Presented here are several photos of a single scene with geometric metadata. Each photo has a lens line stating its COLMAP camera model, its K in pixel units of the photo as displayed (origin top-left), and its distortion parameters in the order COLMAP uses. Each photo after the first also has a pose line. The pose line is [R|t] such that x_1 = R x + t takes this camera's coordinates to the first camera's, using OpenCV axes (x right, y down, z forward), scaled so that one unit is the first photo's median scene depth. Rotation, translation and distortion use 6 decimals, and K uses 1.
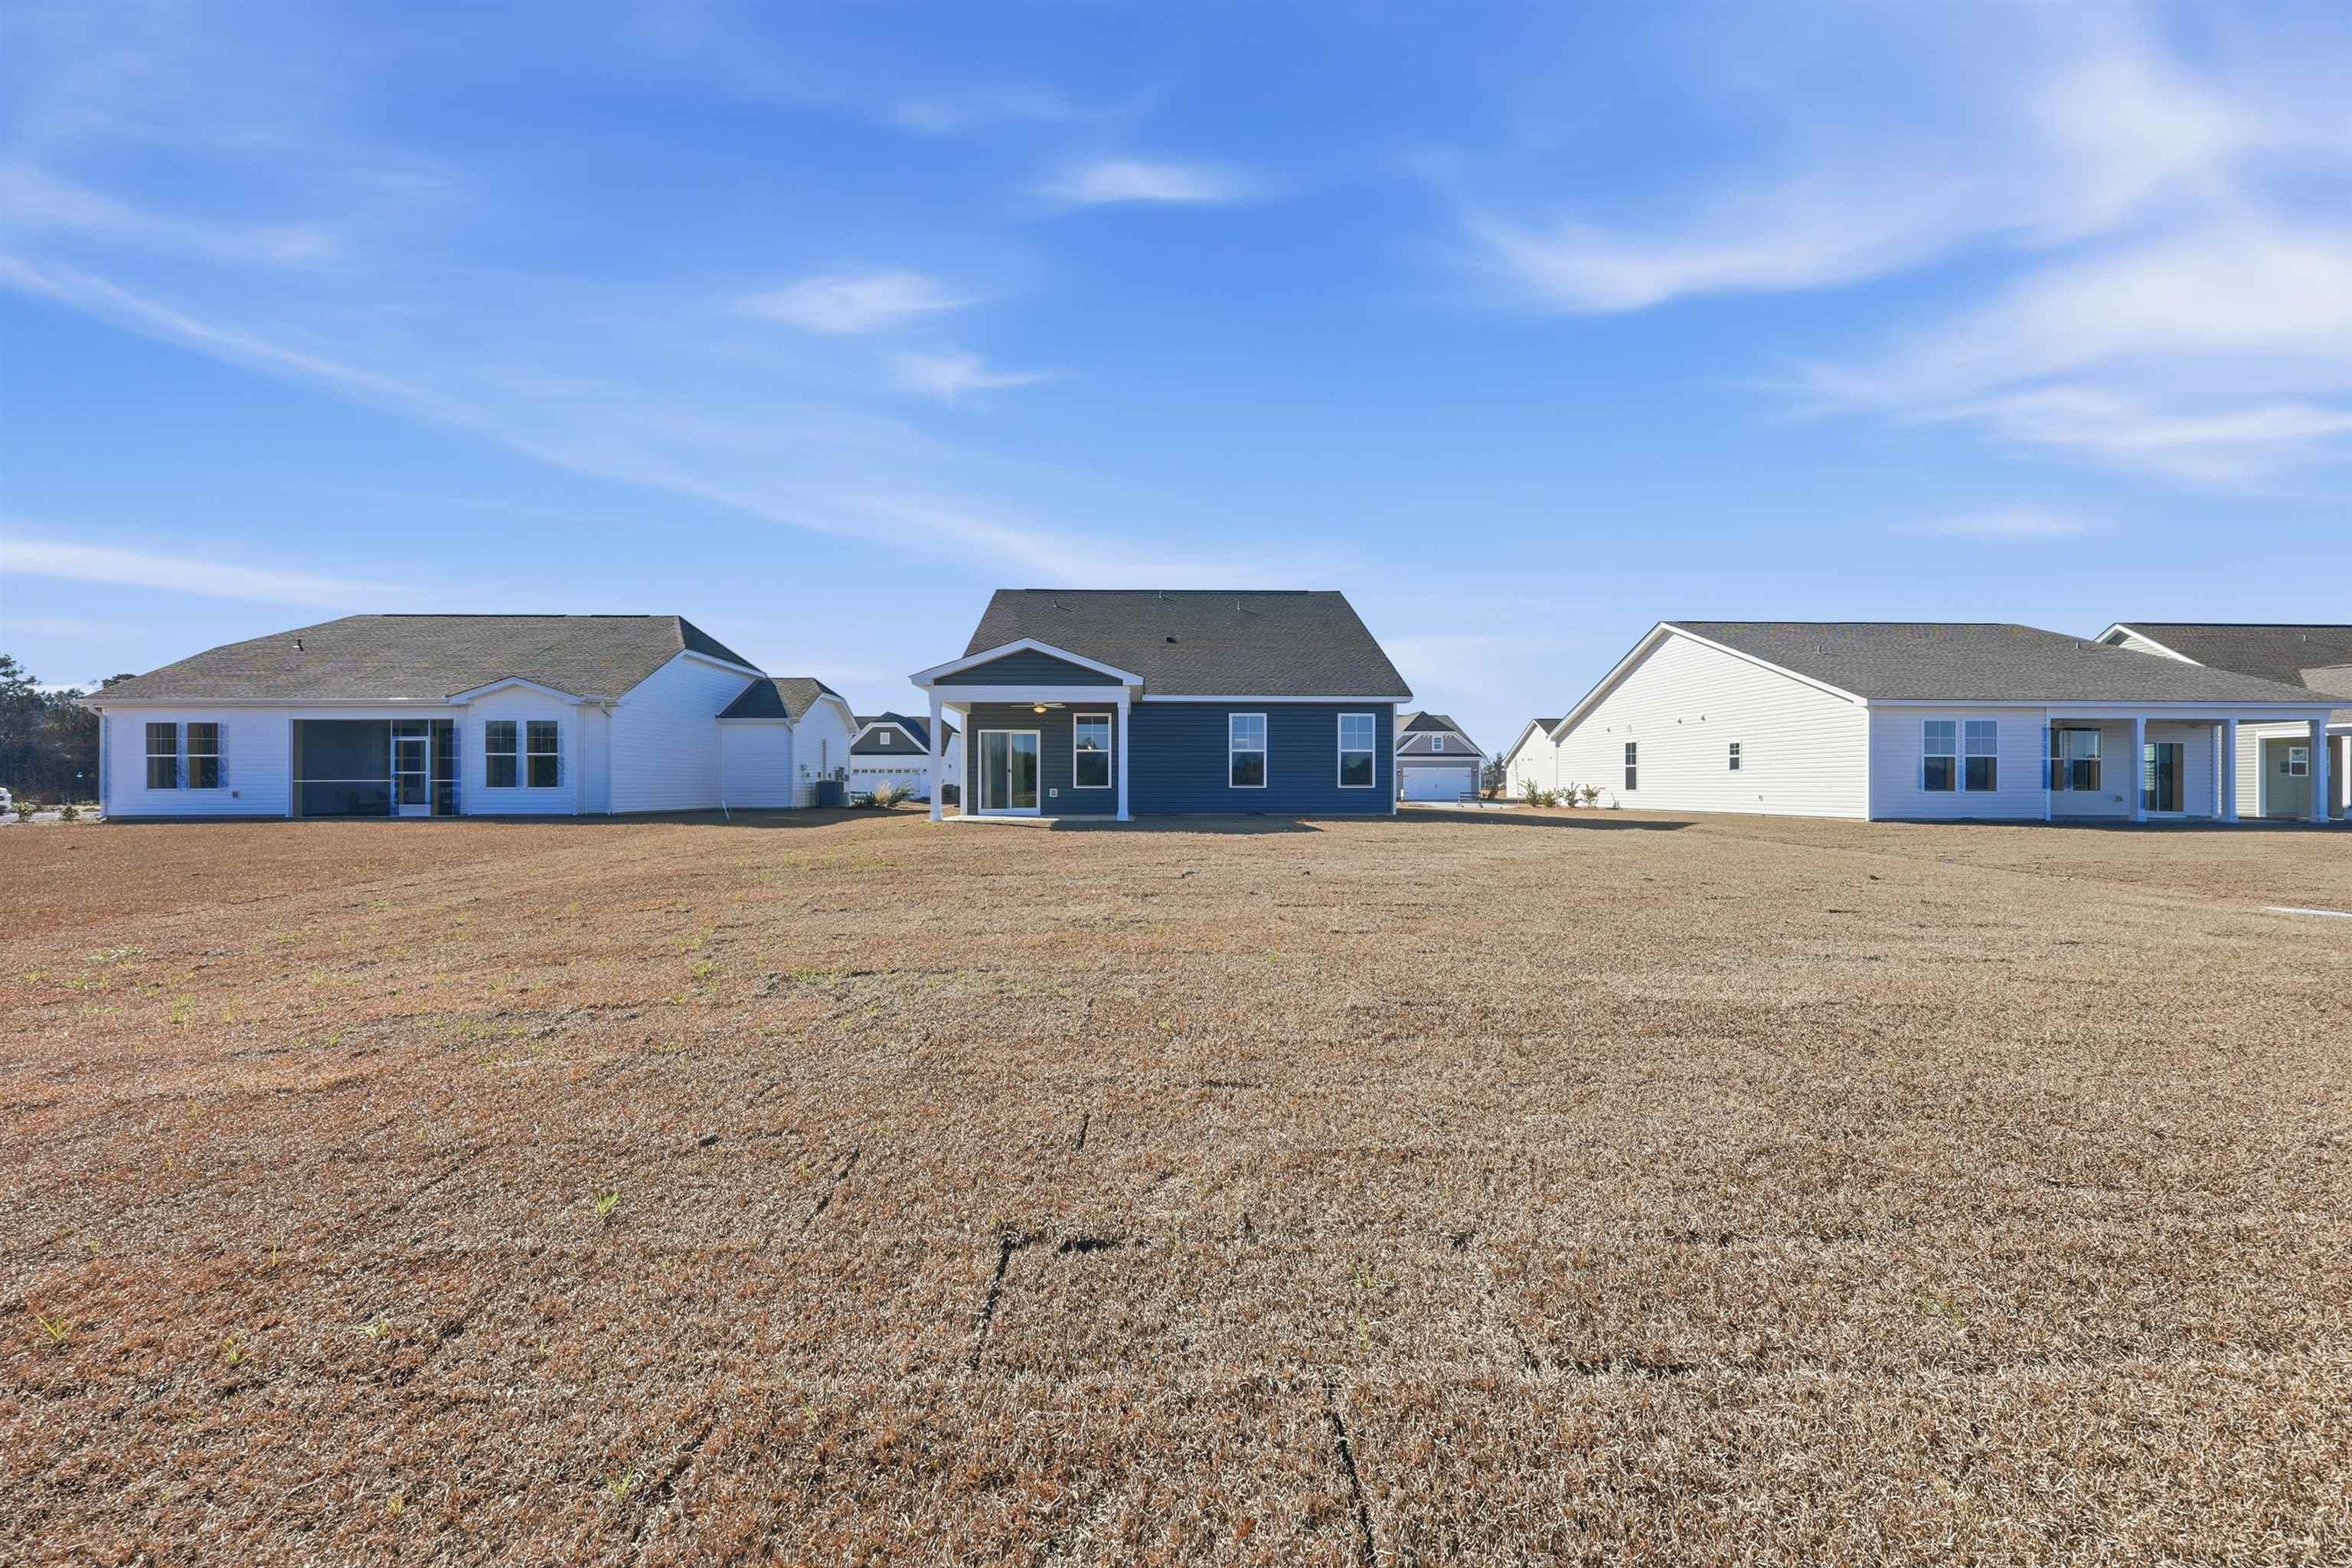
lens RADIAL K [[960.0, 0, 1179.9], [0, 960.0, 780.8], [0, 0, 1]] dist [-0.008452, 0.000193]
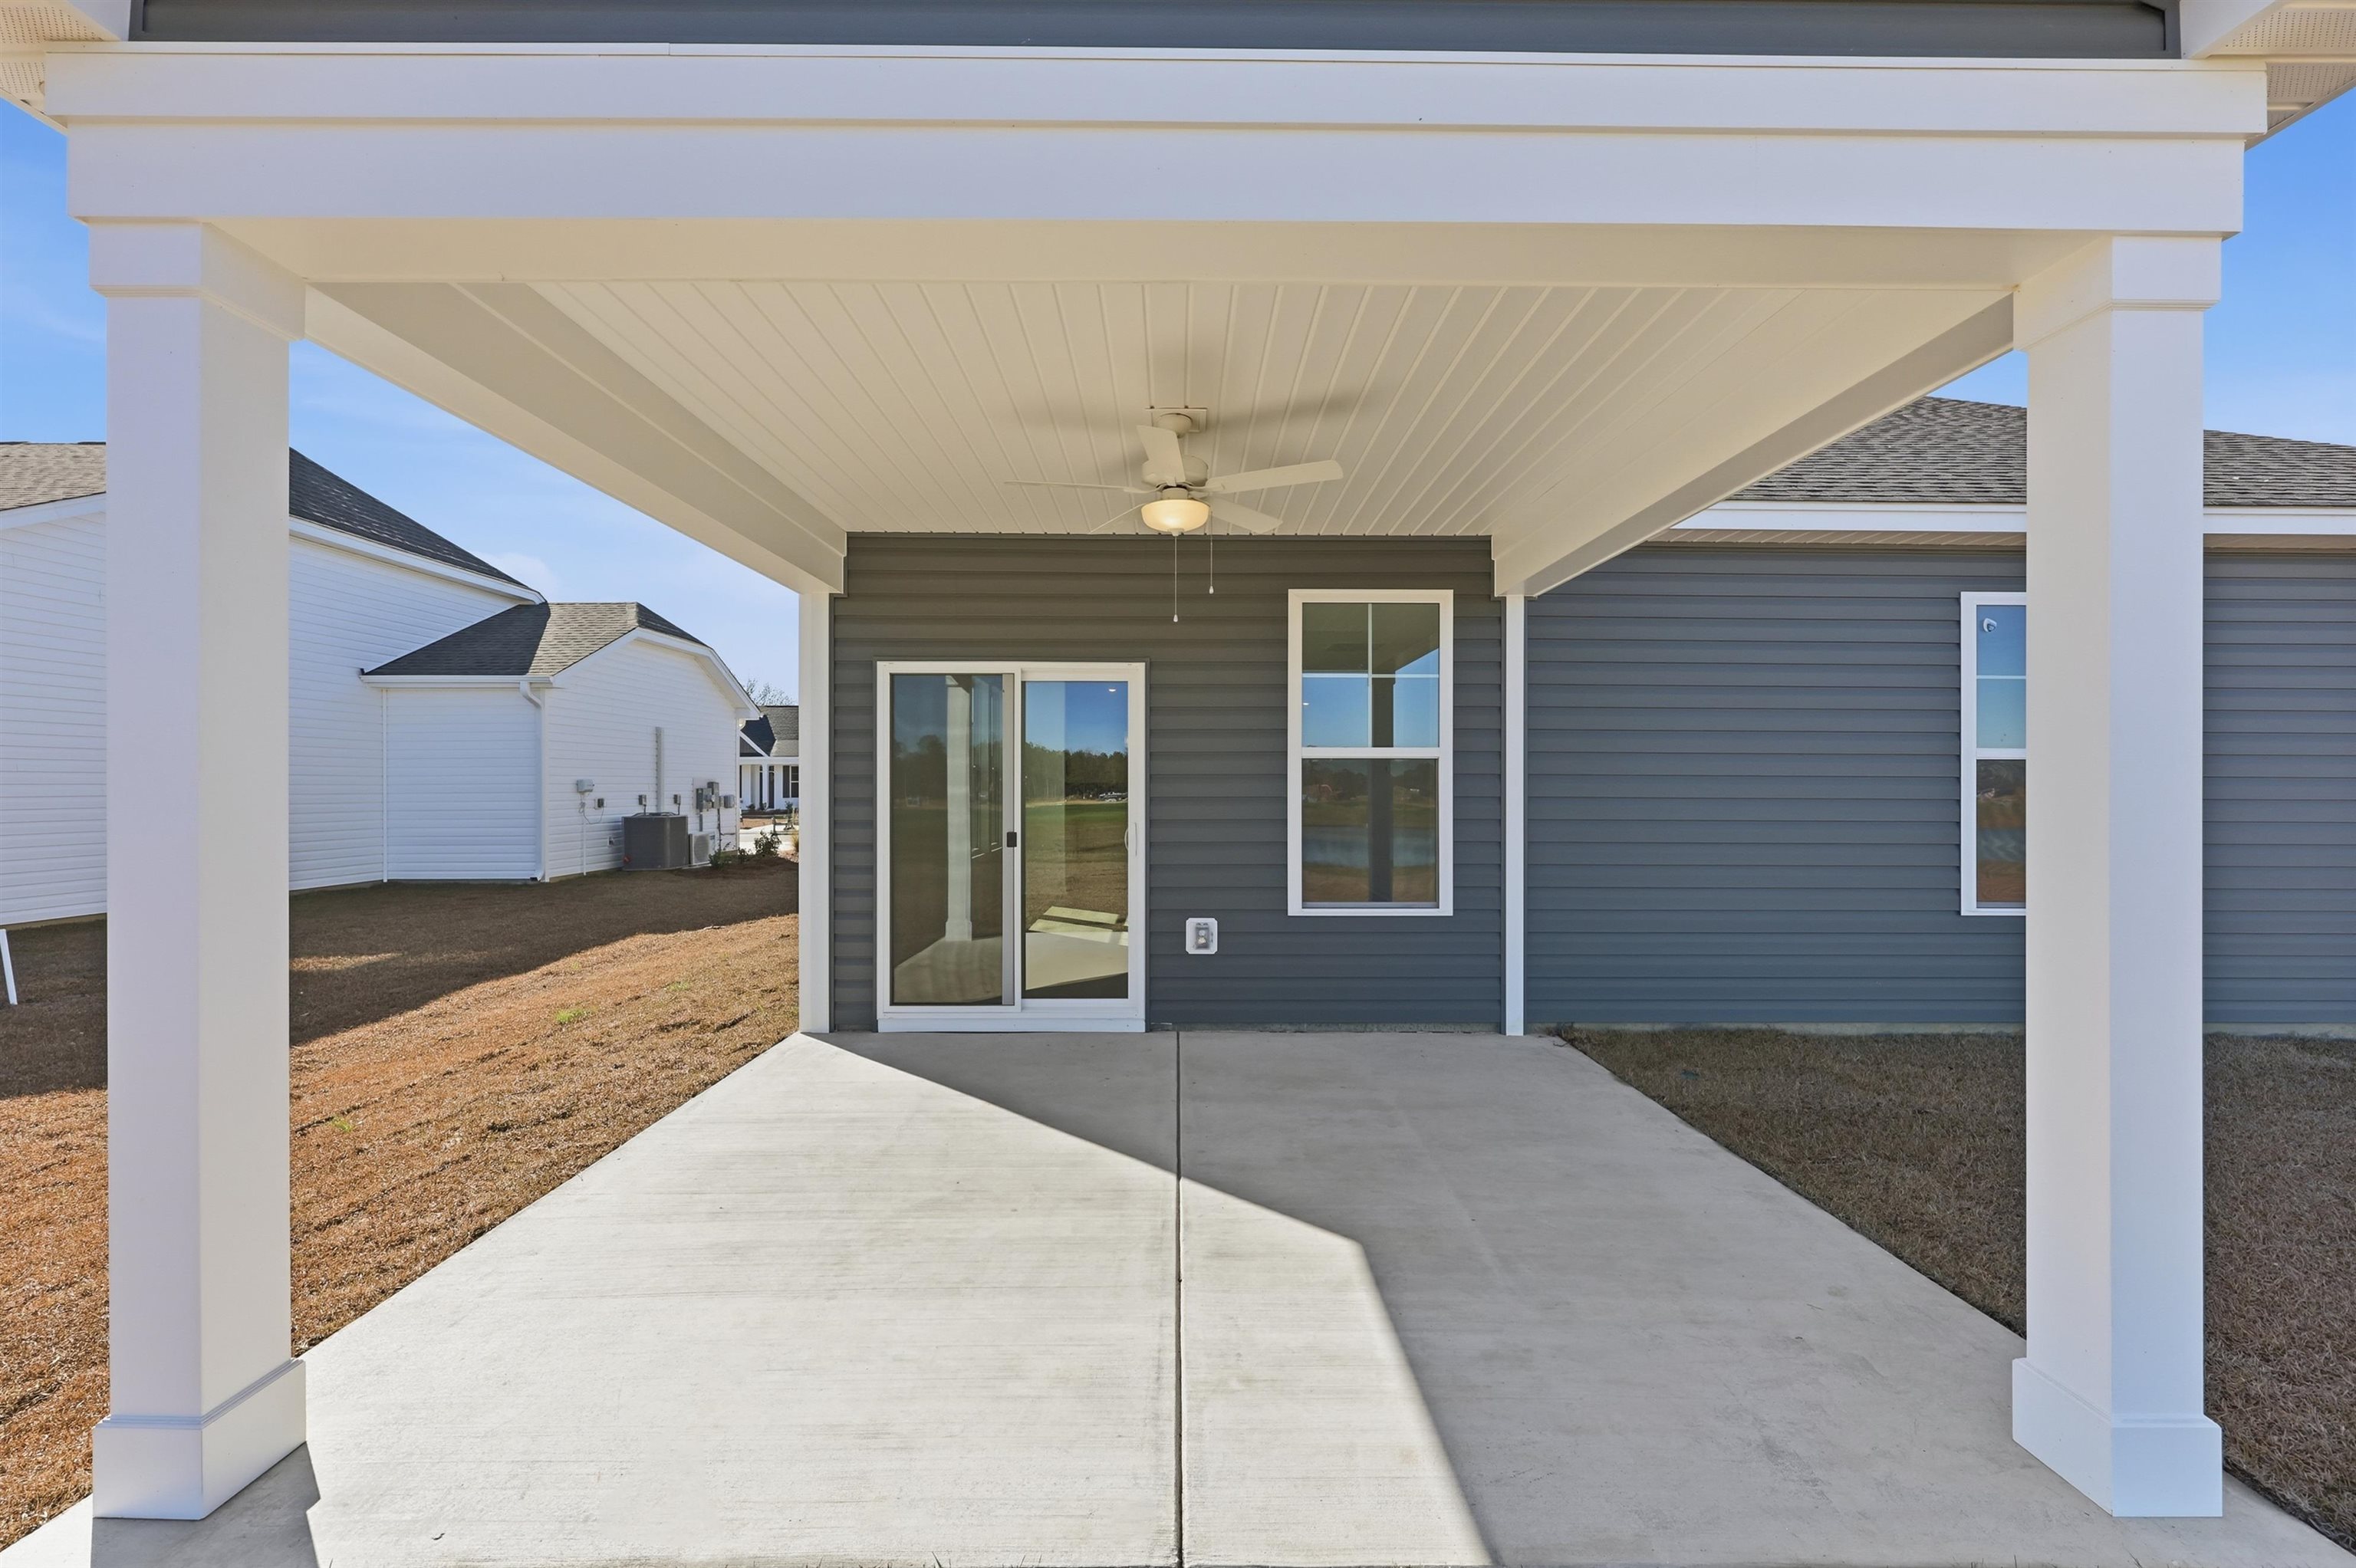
lens RADIAL K [[961.5, 0, 1173.0], [0, 961.5, 789.0], [0, 0, 1]] dist [-0.008452, 0.000193]
pose [[0.999906, 0.009869, -0.009479, -0.131073], [-0.009899, 0.999946, -0.003064, -0.019828], [0.009448, 0.003158, 0.999950, 0.735564]]
